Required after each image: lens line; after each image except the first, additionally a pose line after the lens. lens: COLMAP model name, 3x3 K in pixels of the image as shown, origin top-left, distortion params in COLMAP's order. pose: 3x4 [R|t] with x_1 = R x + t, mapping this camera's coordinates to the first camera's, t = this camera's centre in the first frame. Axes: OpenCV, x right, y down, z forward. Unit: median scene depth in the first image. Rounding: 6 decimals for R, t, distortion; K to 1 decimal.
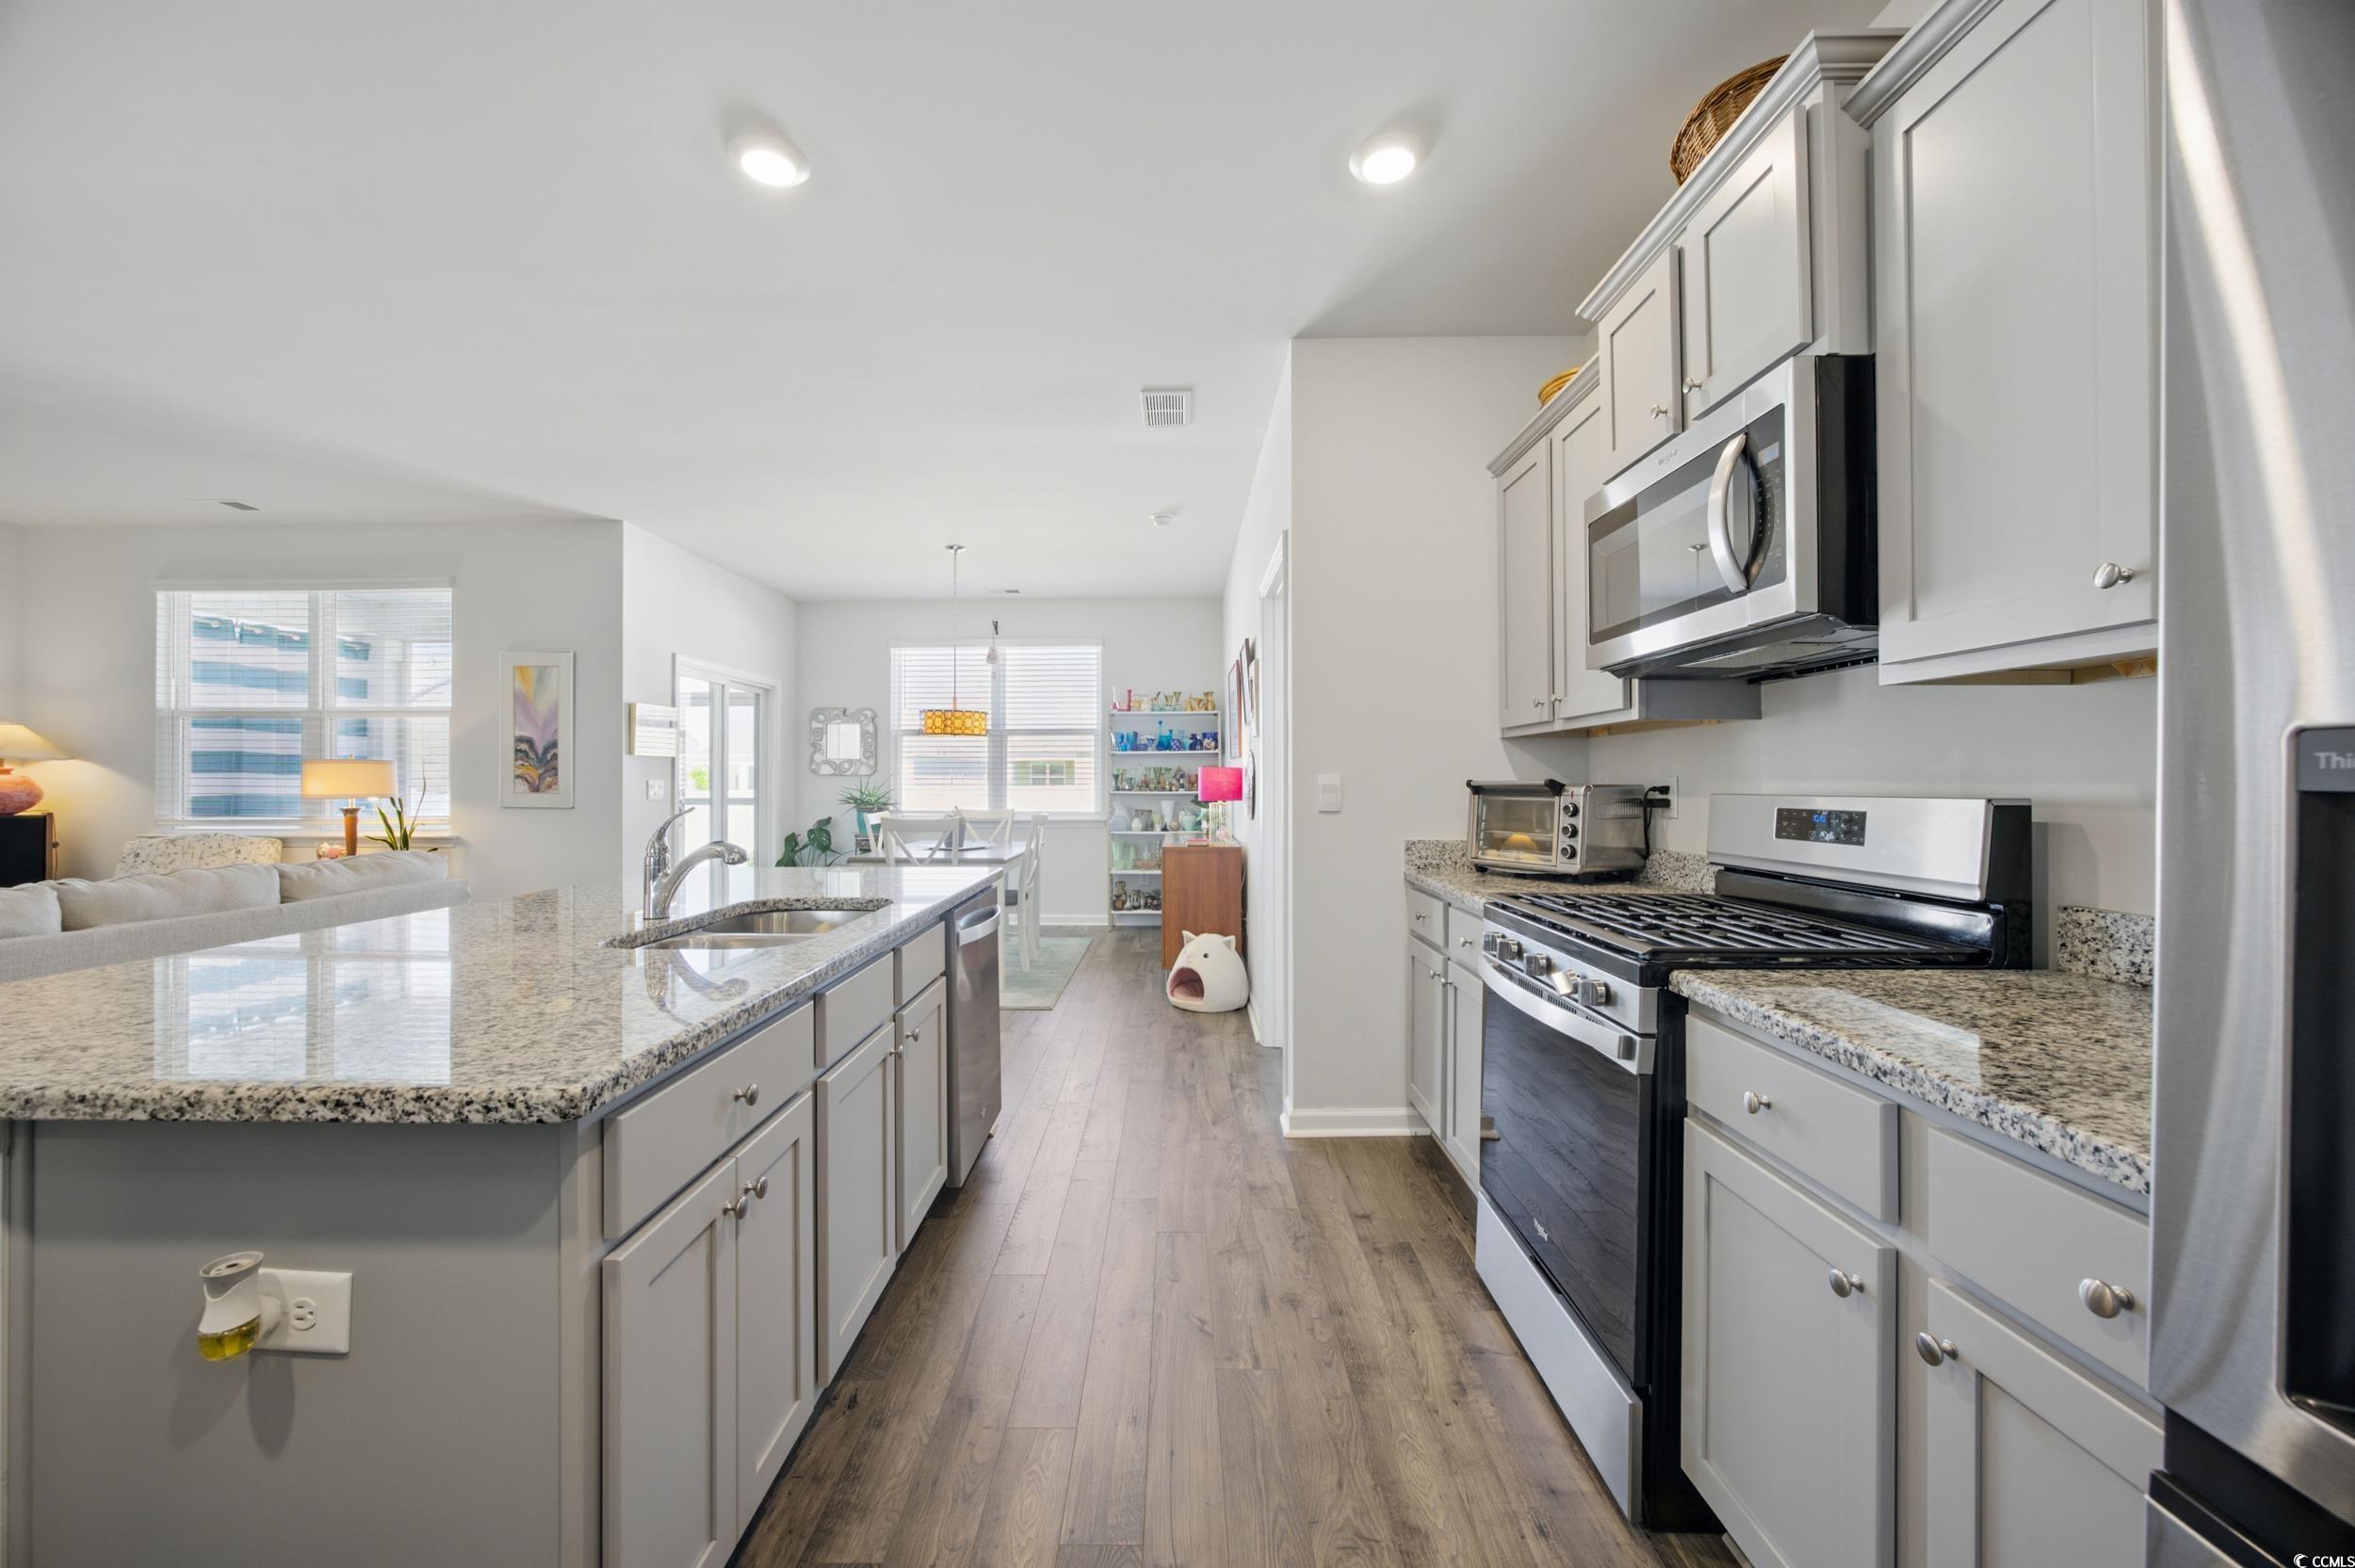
lens RADIAL K [[906.8, 0, 1159.3], [0, 906.8, 782.5], [0, 0, 1]] dist [-0.026554, 0.006955]
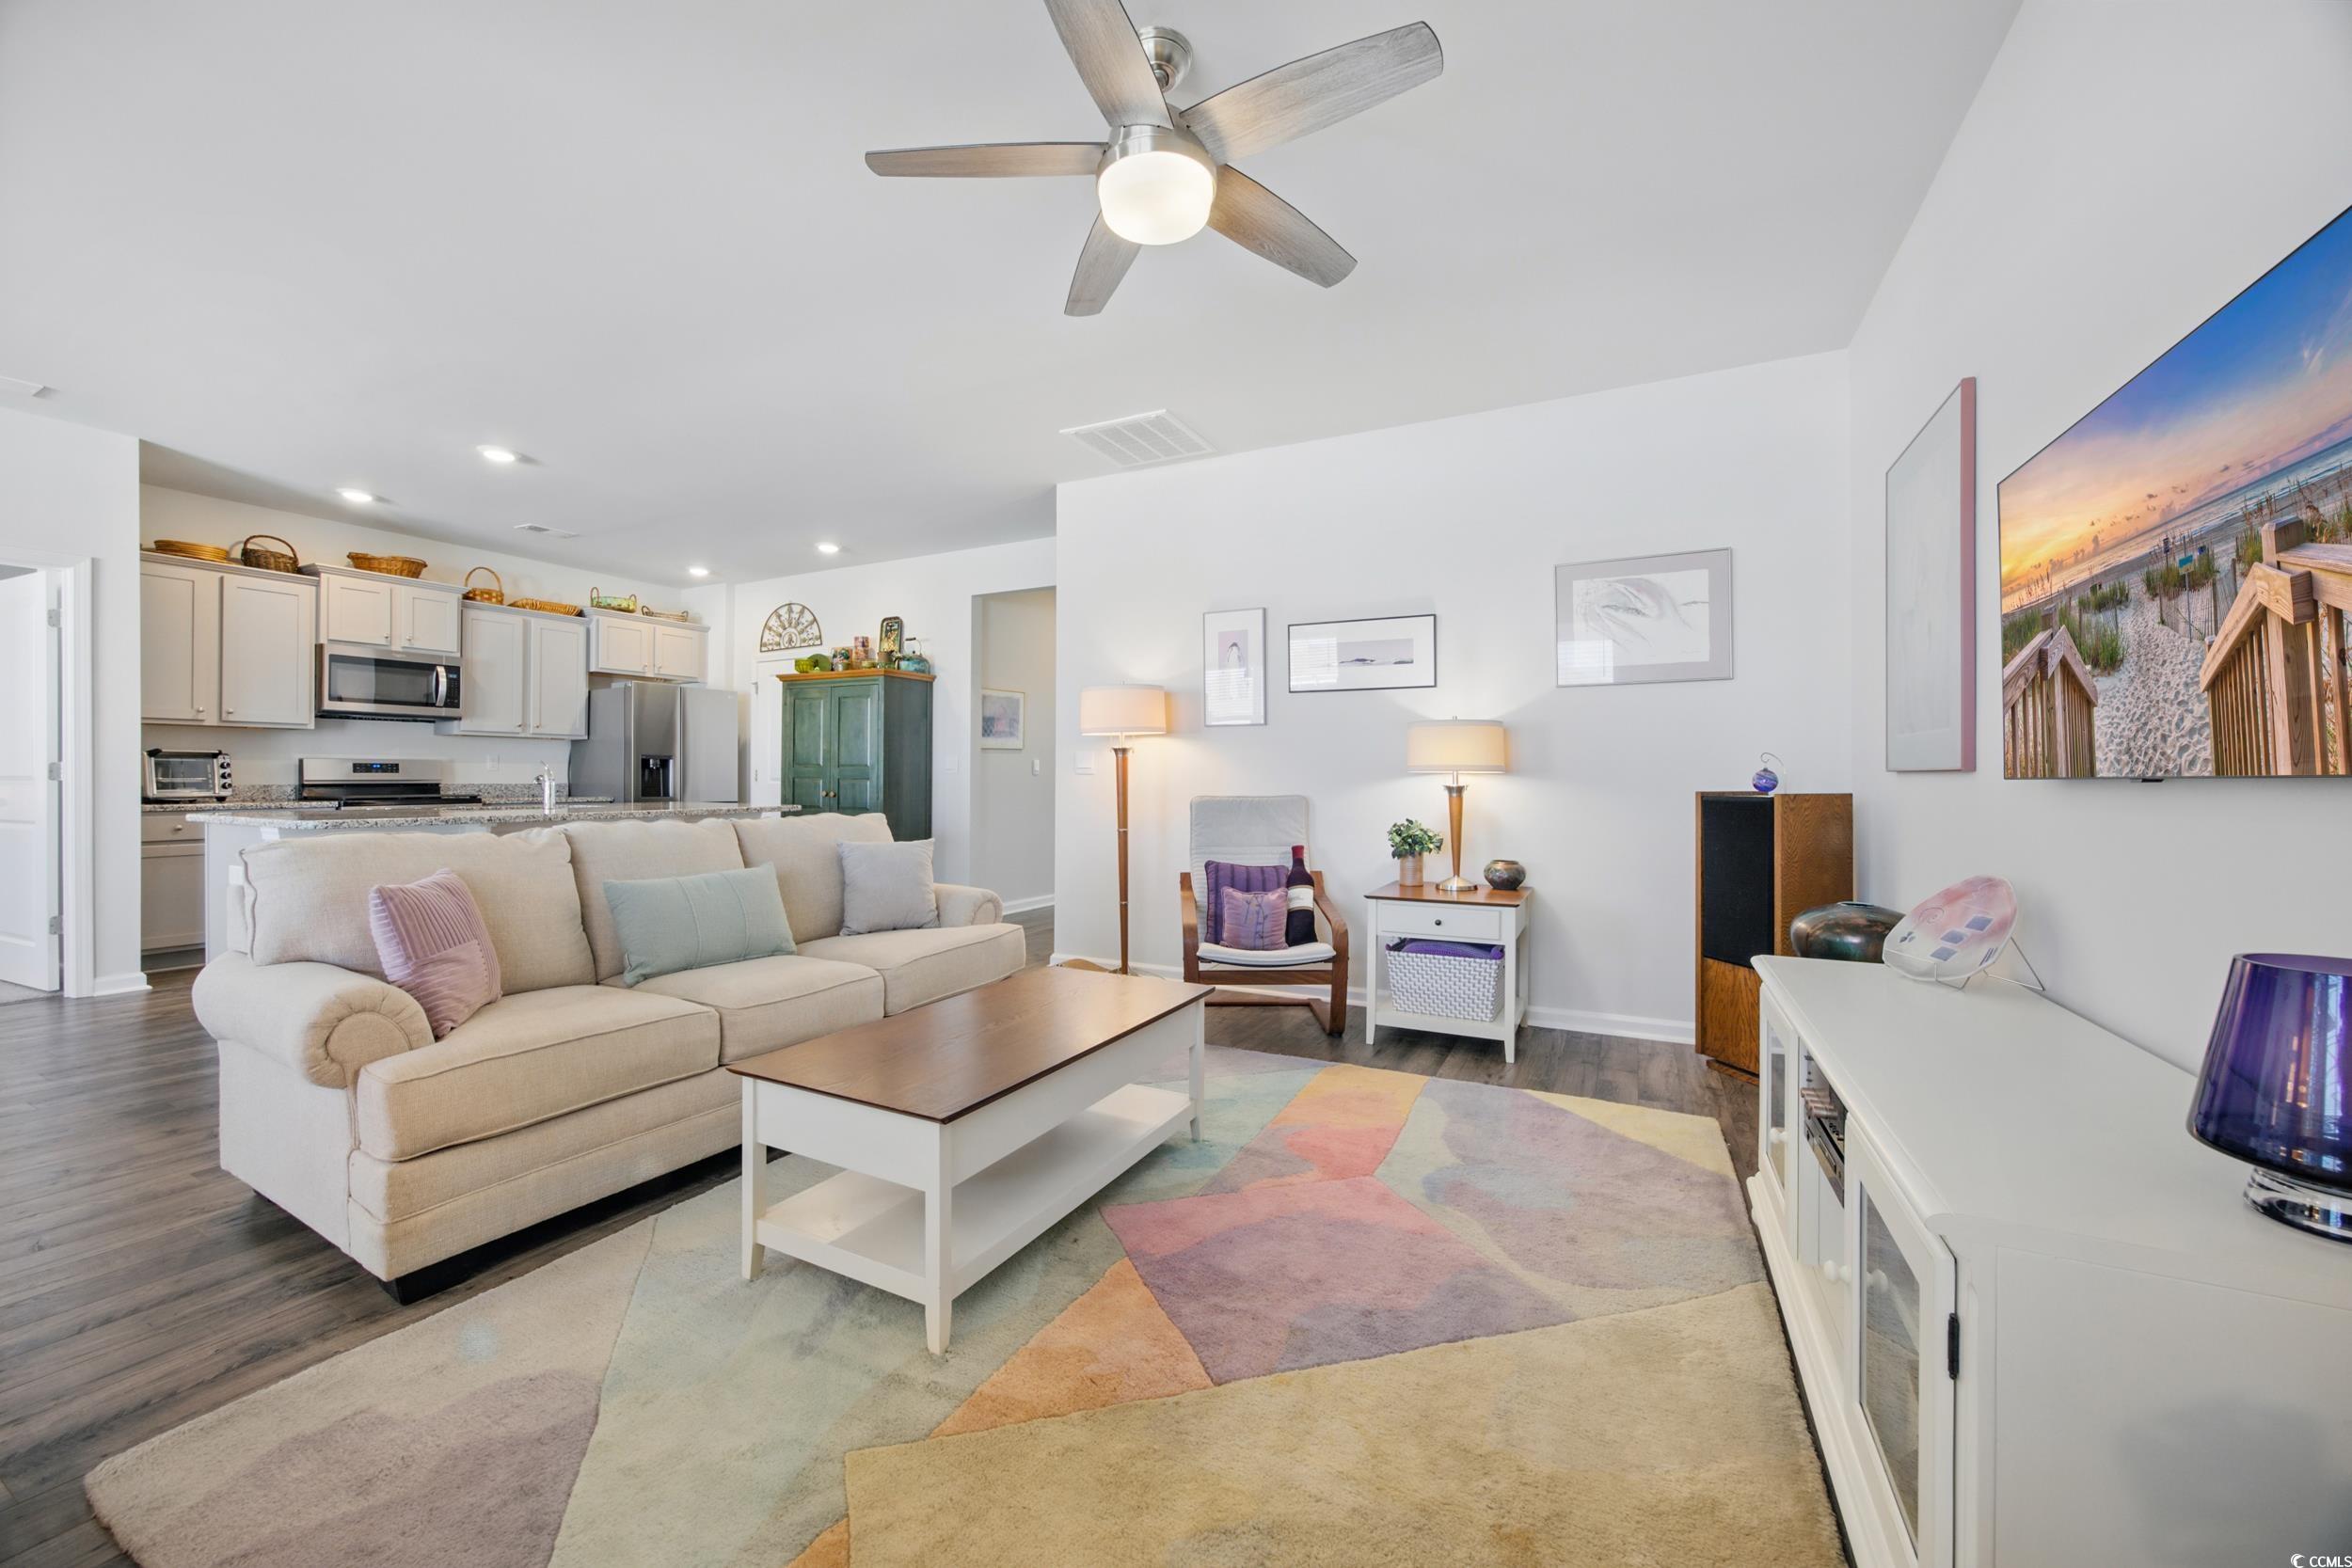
lens RADIAL K [[905.7, 0, 1172.3], [0, 905.7, 782.3], [0, 0, 1]] dist [-0.026554, 0.006955]
pose [[-0.889678, -0.005393, 0.456556, -1.200146], [-0.003134, 0.999979, 0.005706, 0.025373], [-0.456577, 0.003646, -0.889677, 0.912413]]
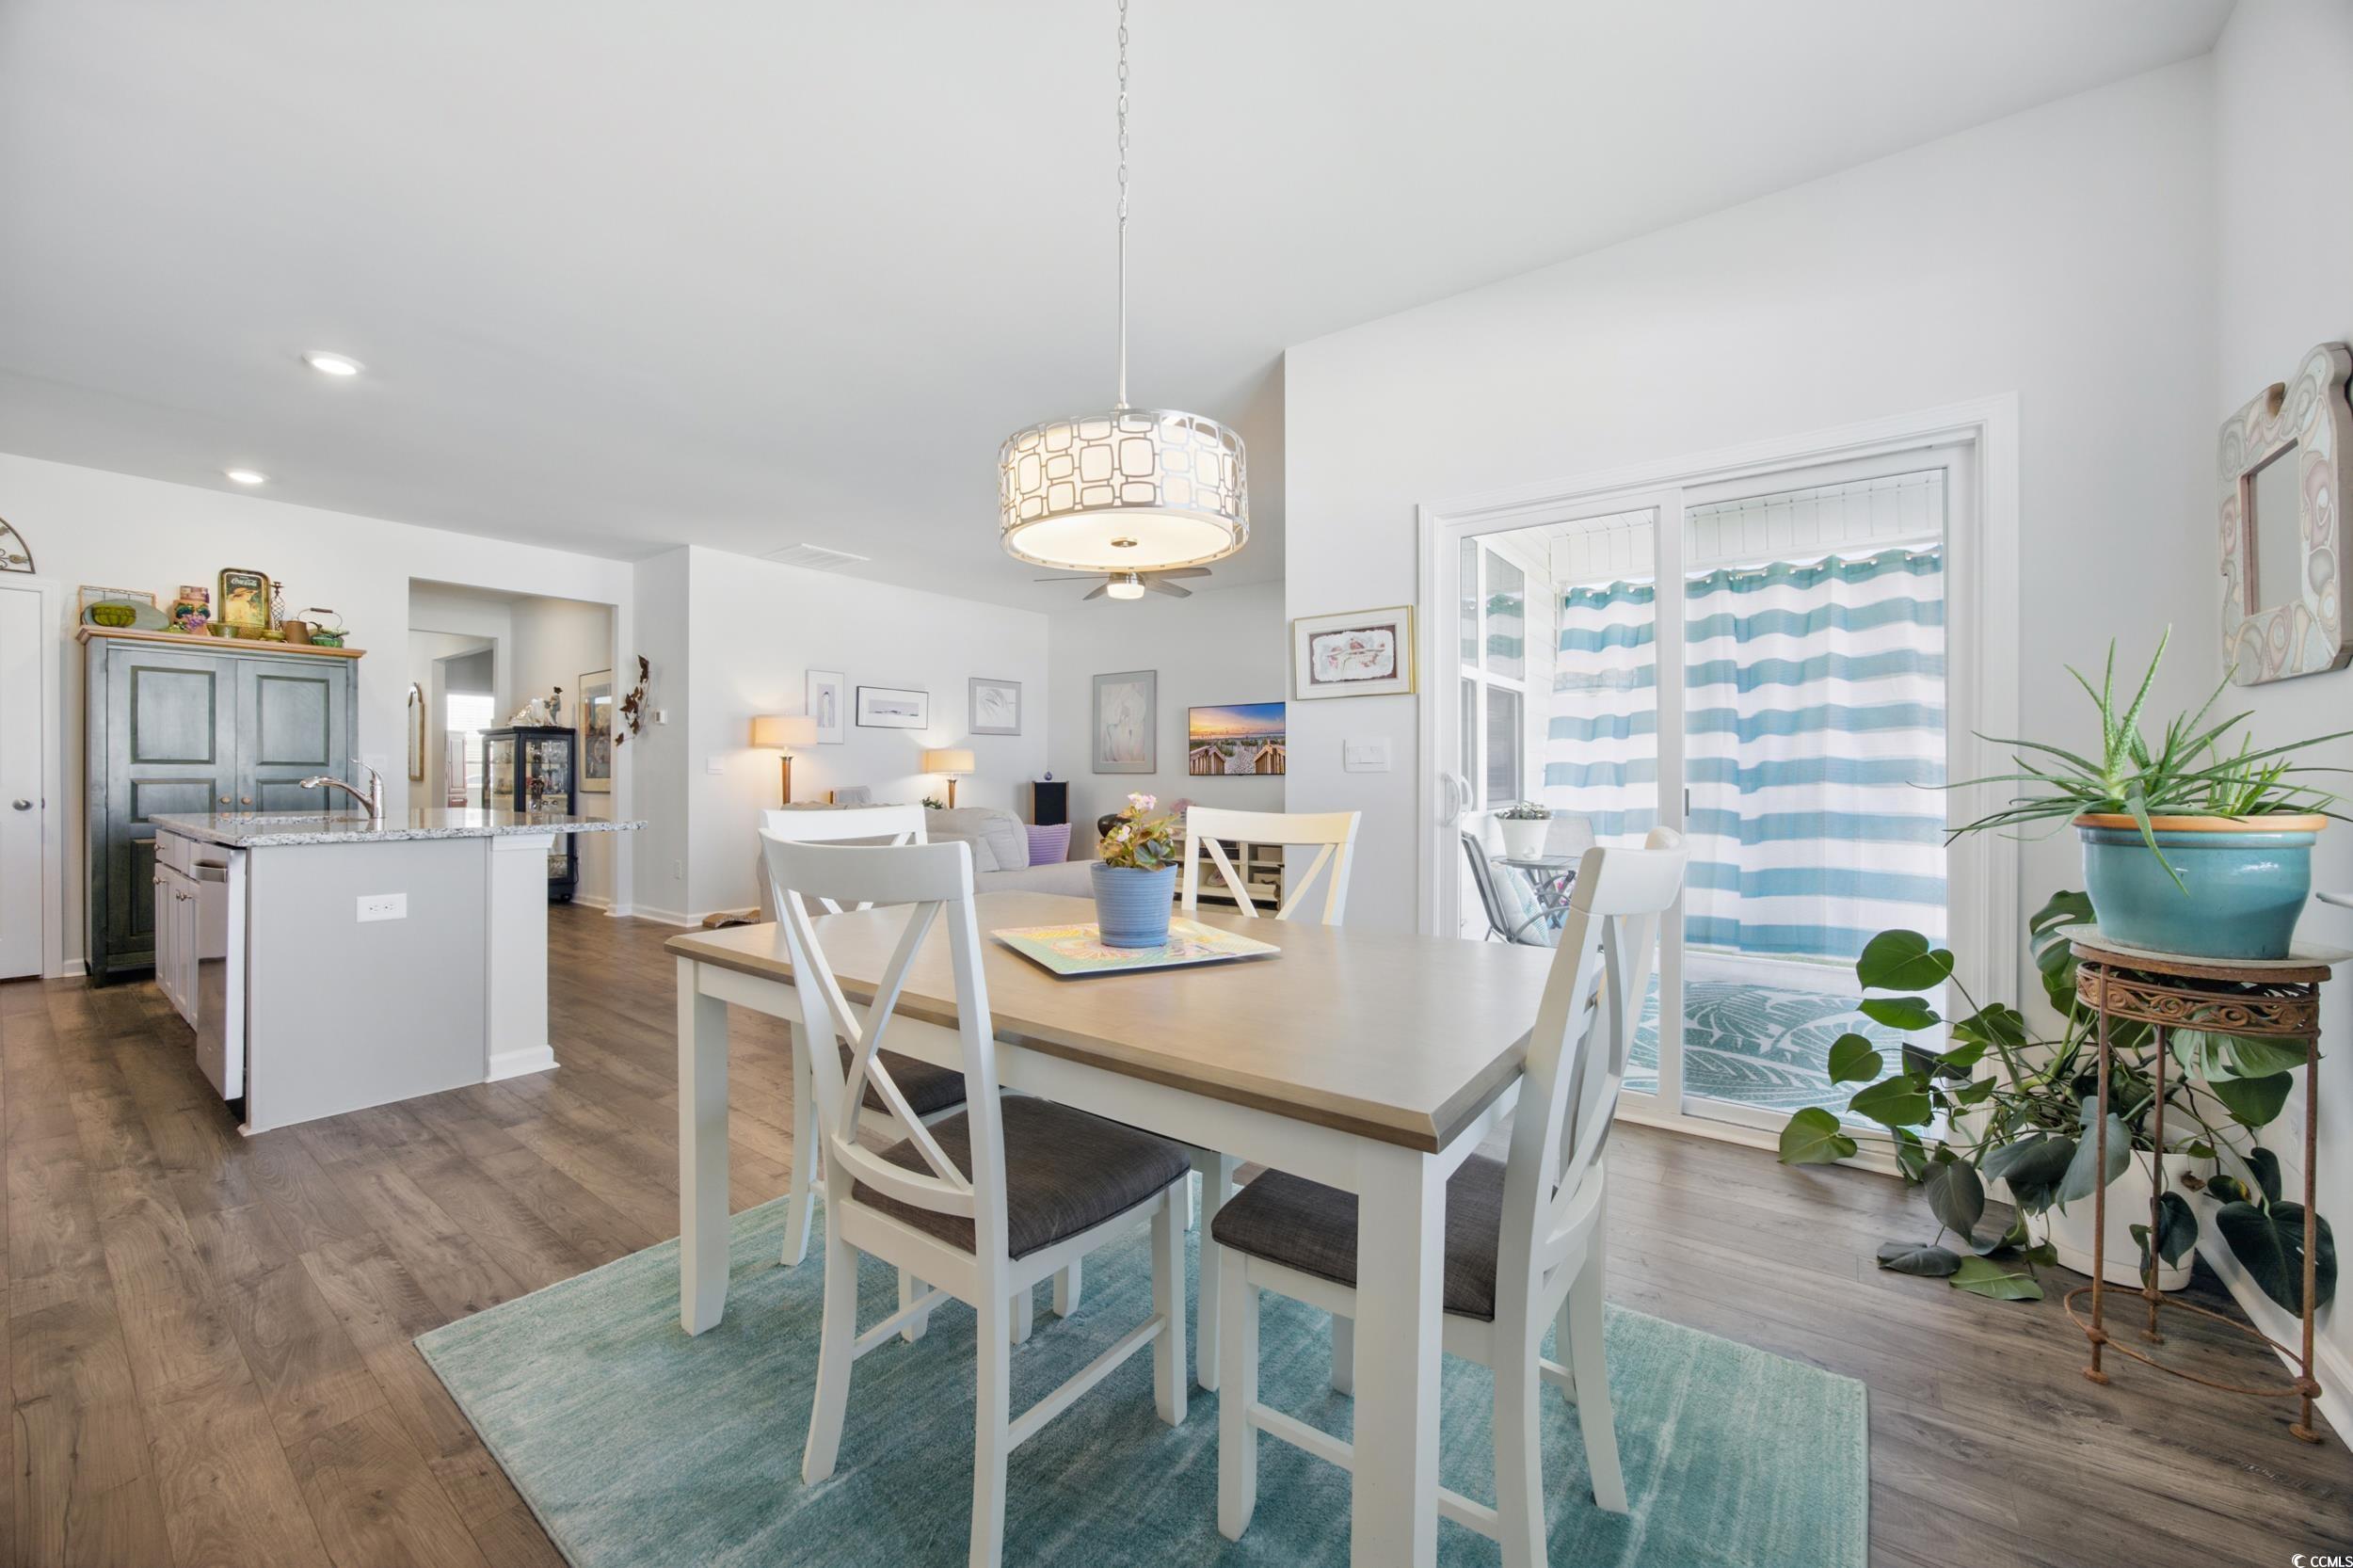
lens RADIAL K [[906.1, 0, 1176.1], [0, 906.1, 776.9], [0, 0, 1]] dist [-0.026554, 0.006955]
pose [[-0.585944, 0.000707, -0.810351, -0.008413], [-0.000266, 0.999999, 0.001064, 0.024205], [0.810351, 0.000839, -0.585944, 1.366158]]
